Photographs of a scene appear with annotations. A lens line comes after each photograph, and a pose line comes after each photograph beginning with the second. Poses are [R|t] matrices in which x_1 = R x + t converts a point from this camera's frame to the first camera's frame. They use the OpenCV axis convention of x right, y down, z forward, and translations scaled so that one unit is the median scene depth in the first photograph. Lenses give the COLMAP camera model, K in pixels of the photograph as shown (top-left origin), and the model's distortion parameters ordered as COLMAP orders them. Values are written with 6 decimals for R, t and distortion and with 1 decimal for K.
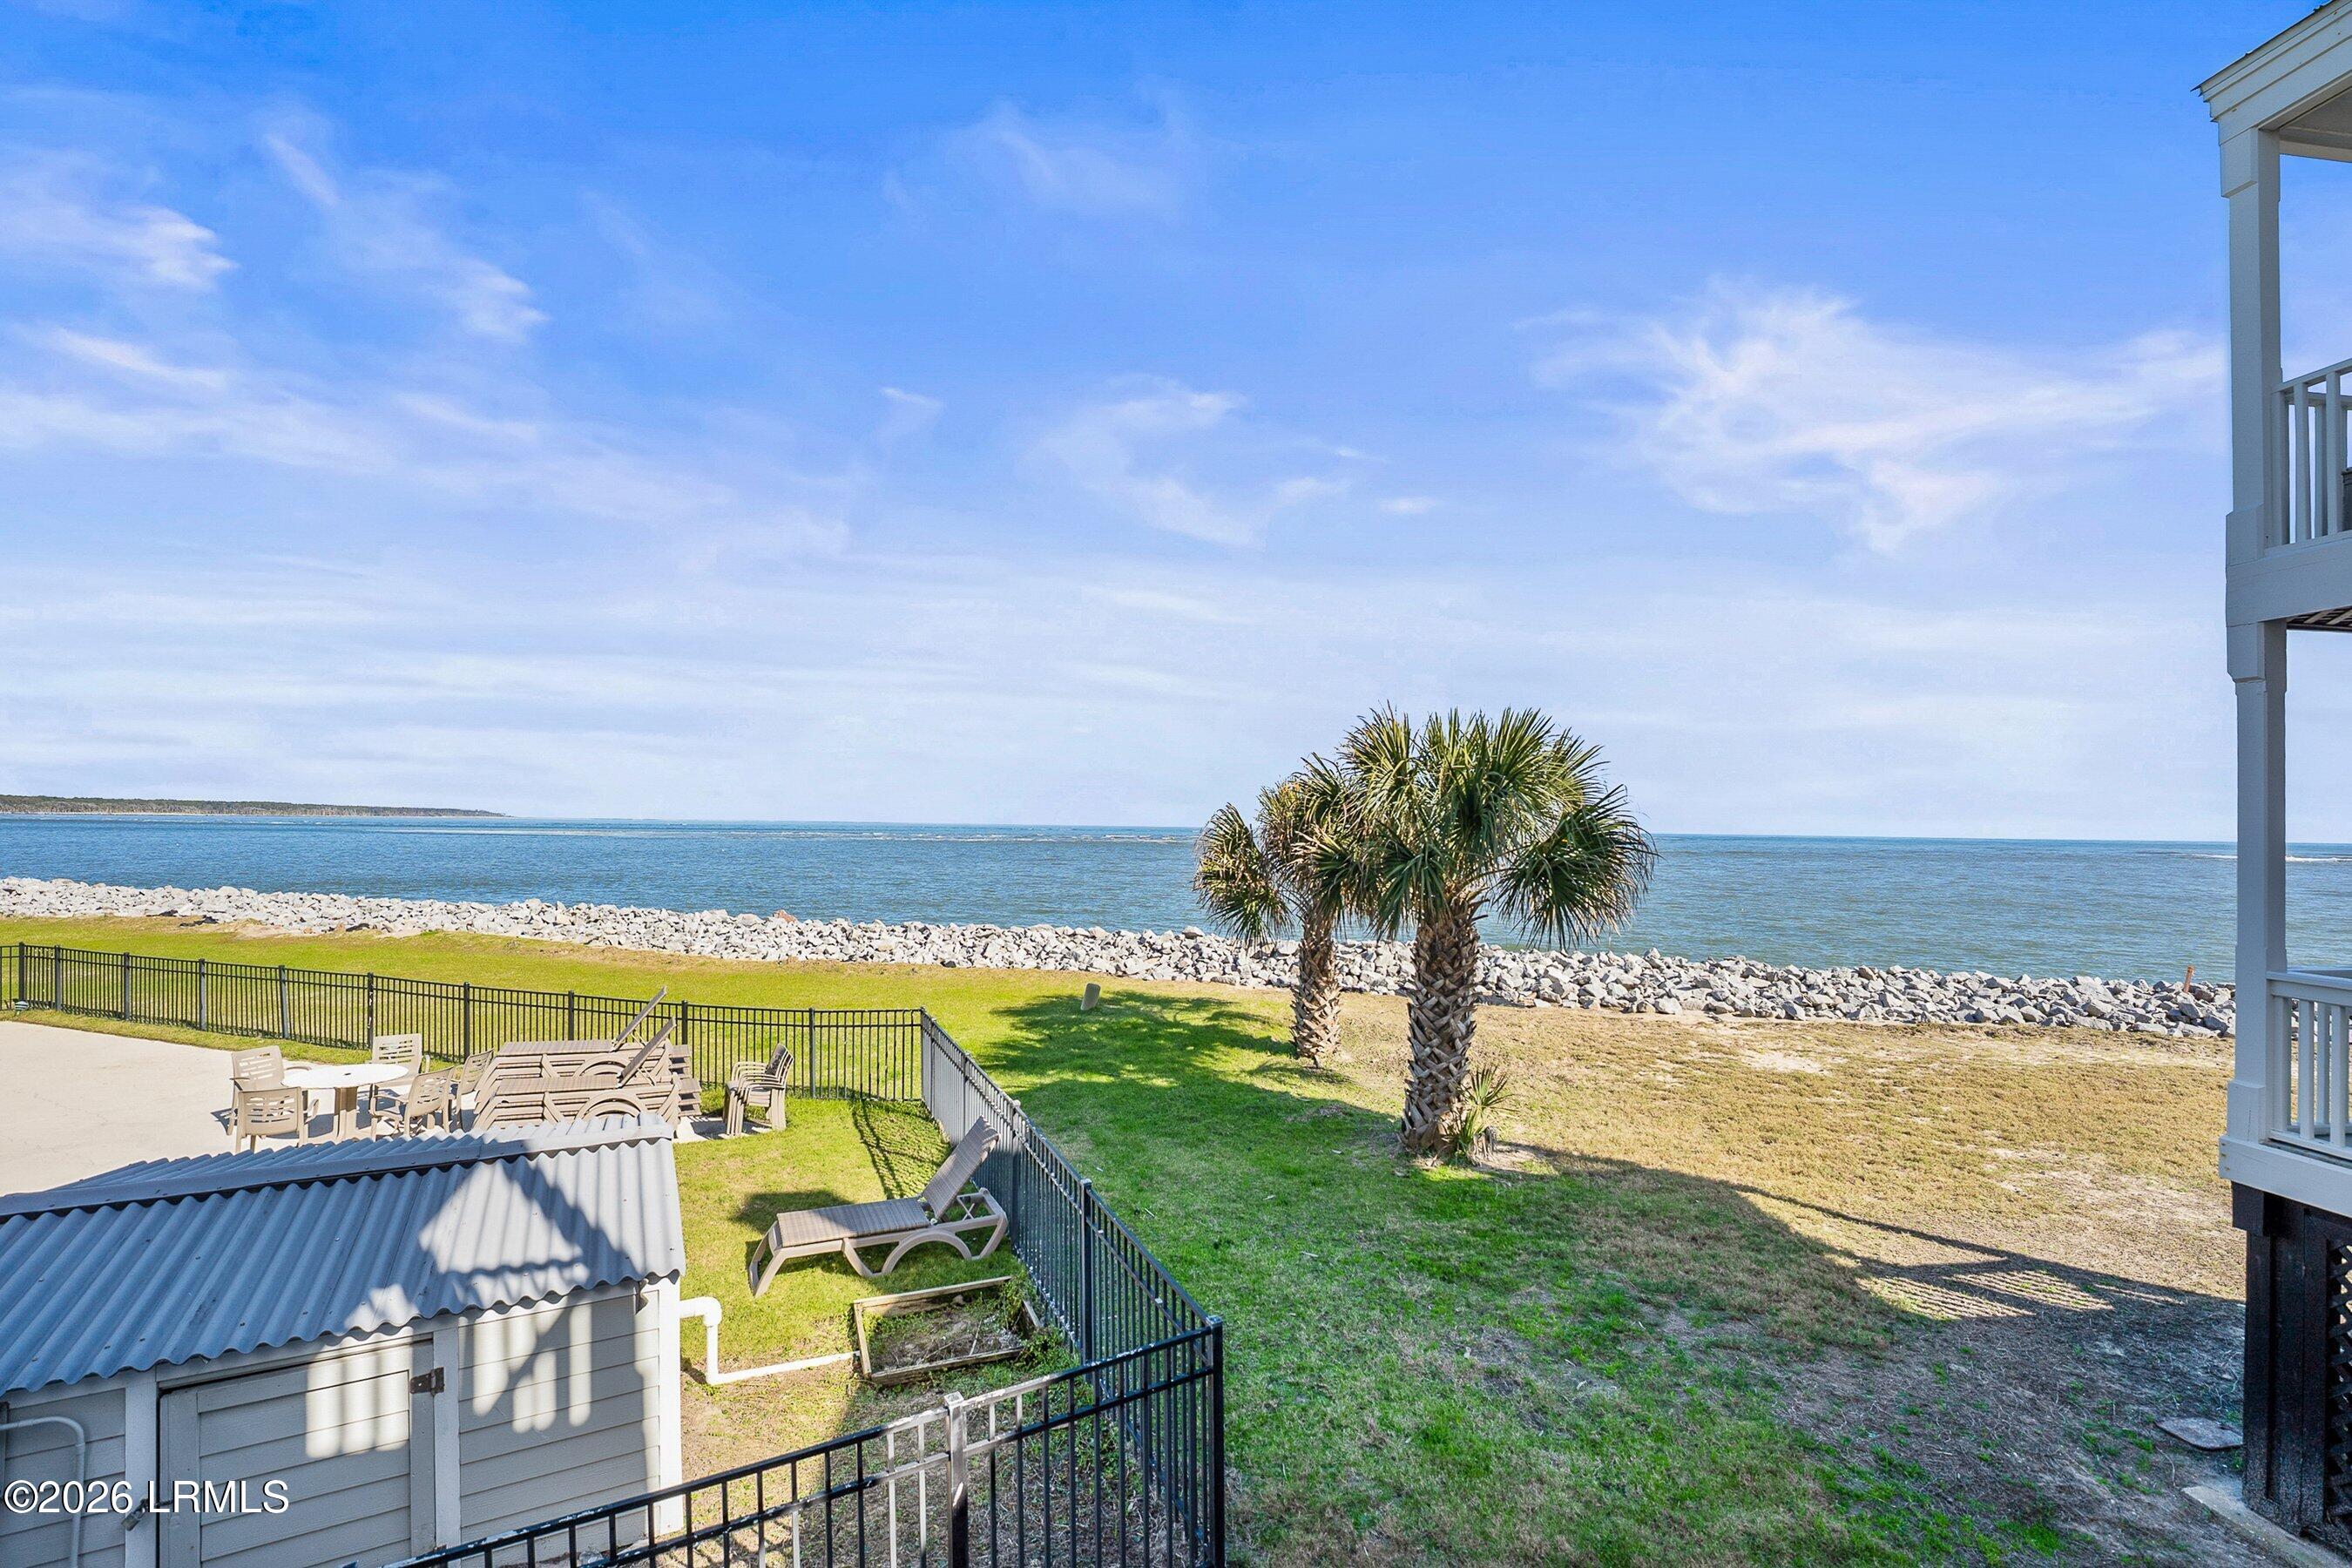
lens RADIAL K [[1013.4, 0, 1176.5], [0, 1013.4, 805.8], [0, 0, 1]] dist [-0.010206, 0.001052]
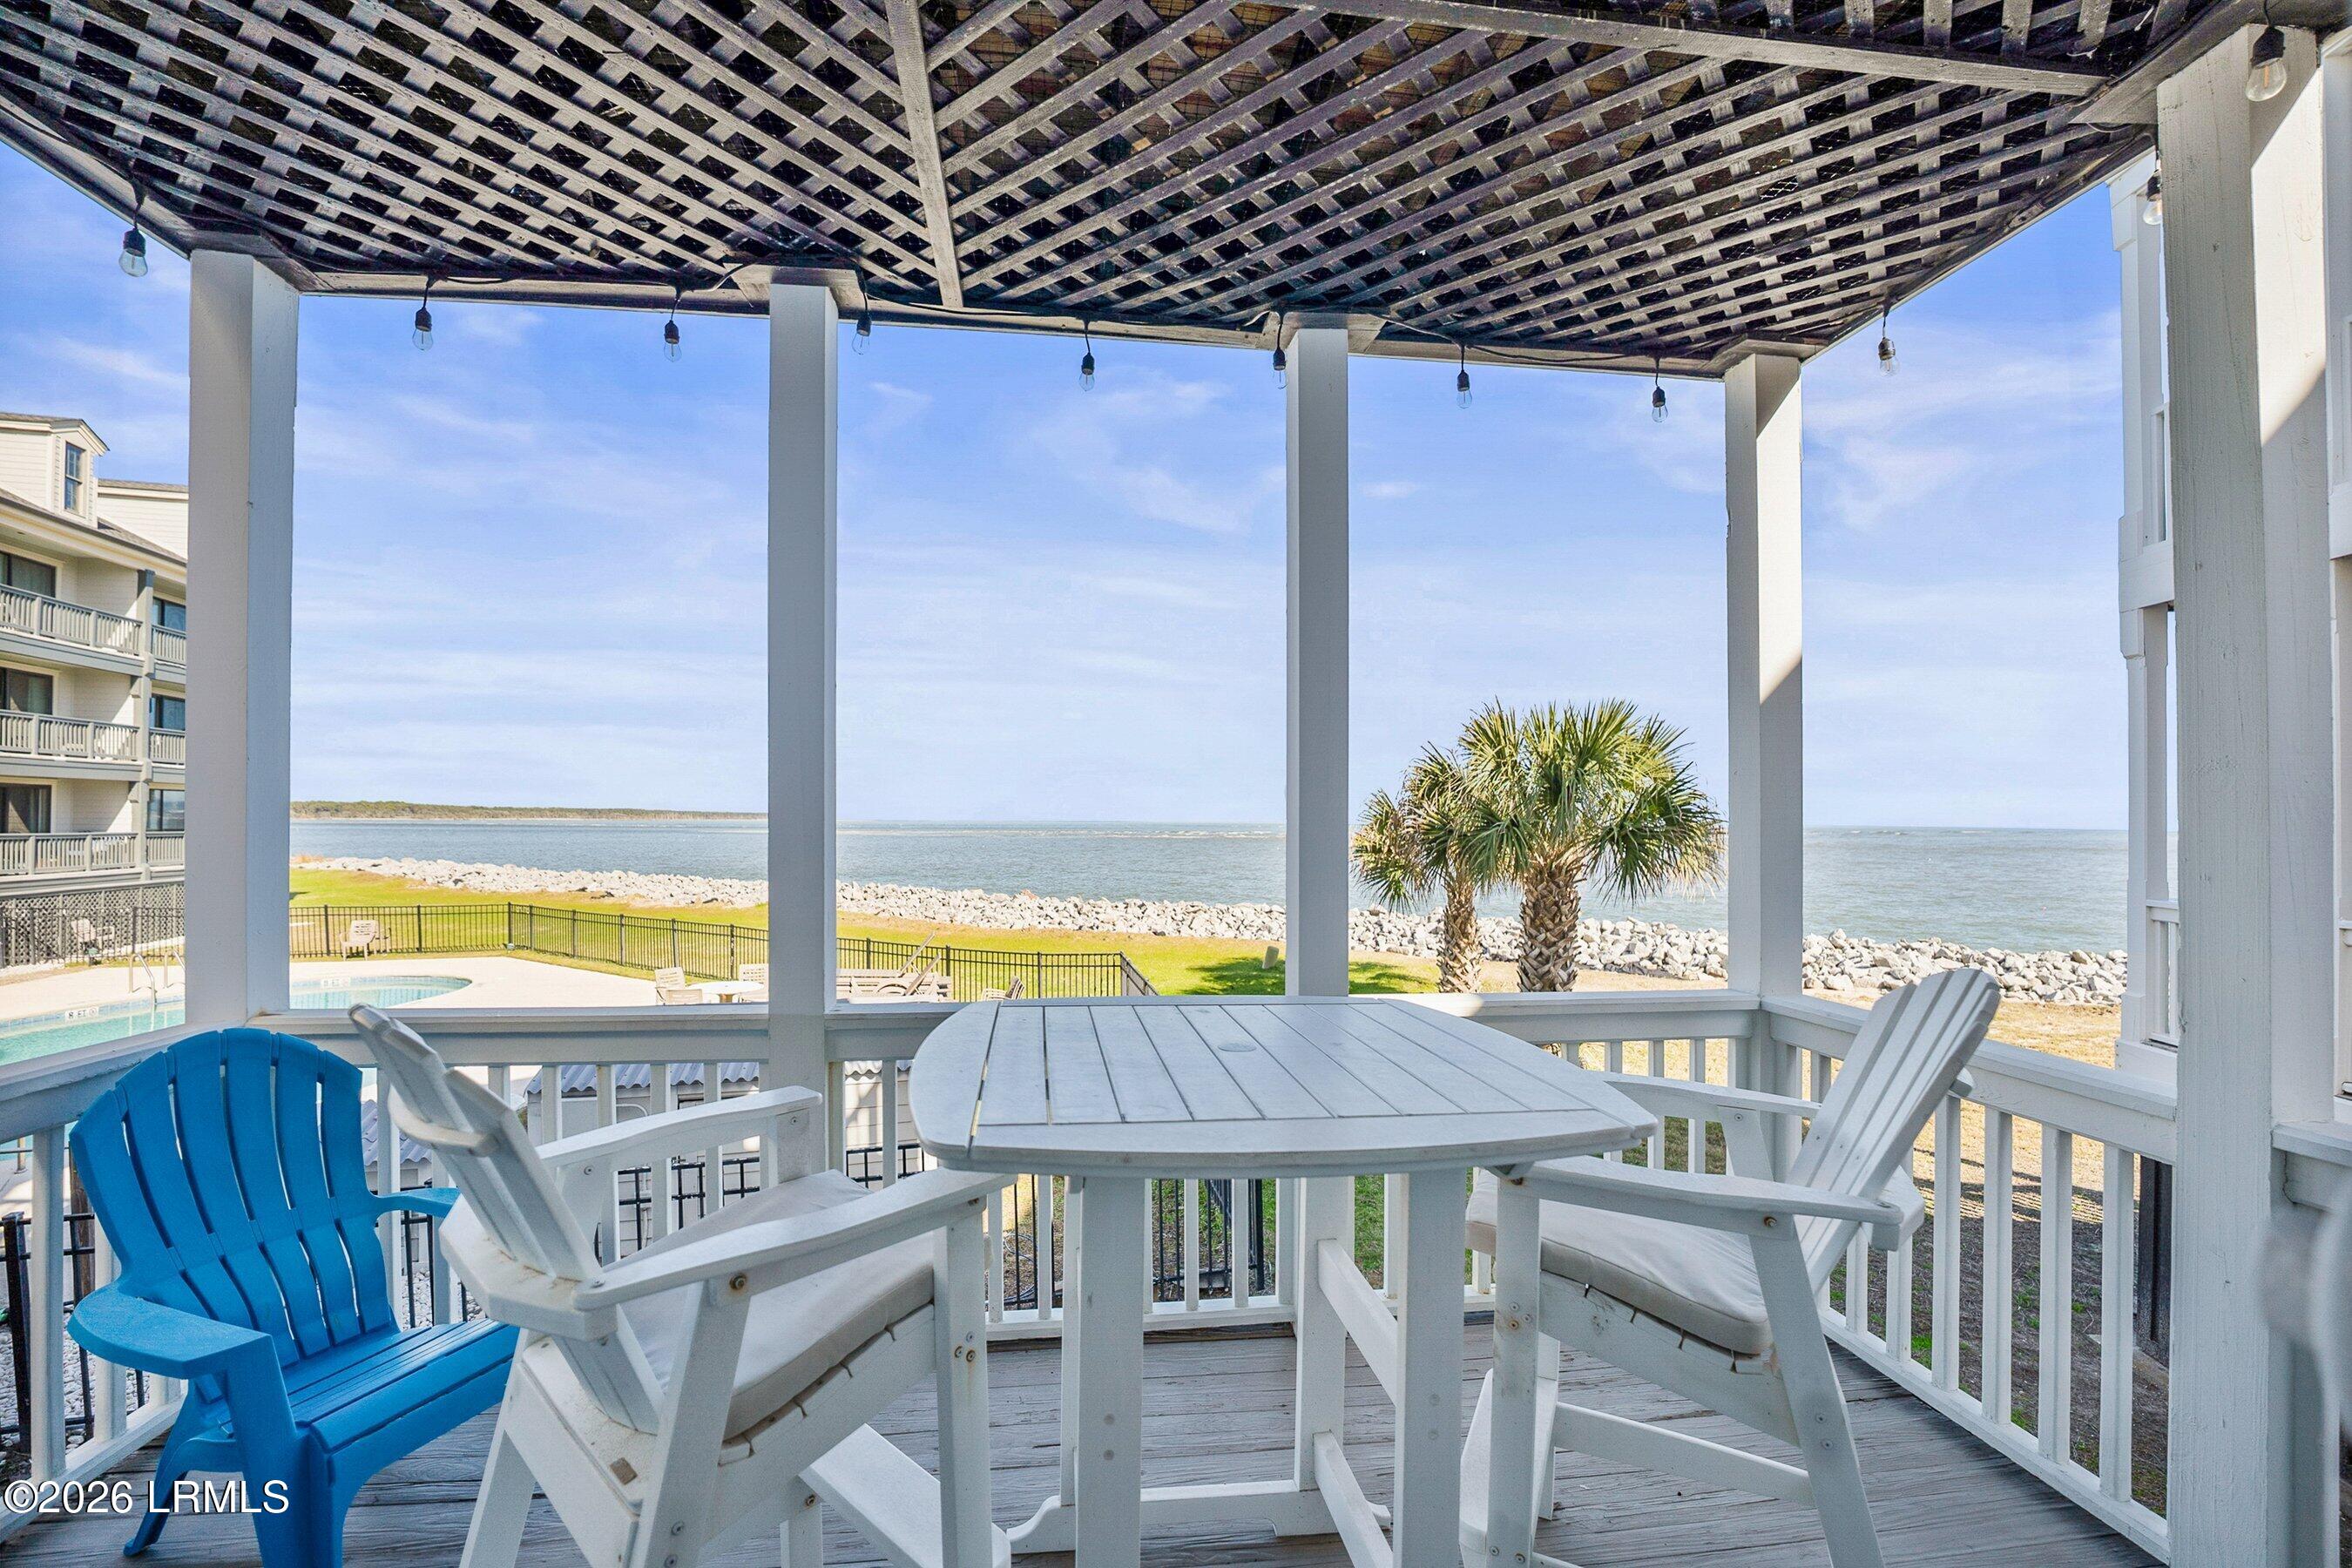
lens RADIAL K [[990.4, 0, 1167.8], [0, 990.4, 812.6], [0, 0, 1]] dist [-0.002531, -0.000261]
pose [[0.971696, -0.008941, -0.236067, 0.062933], [0.011213, 0.999903, 0.008283, 0.010493], [0.235970, -0.010696, 0.971701, -0.116025]]
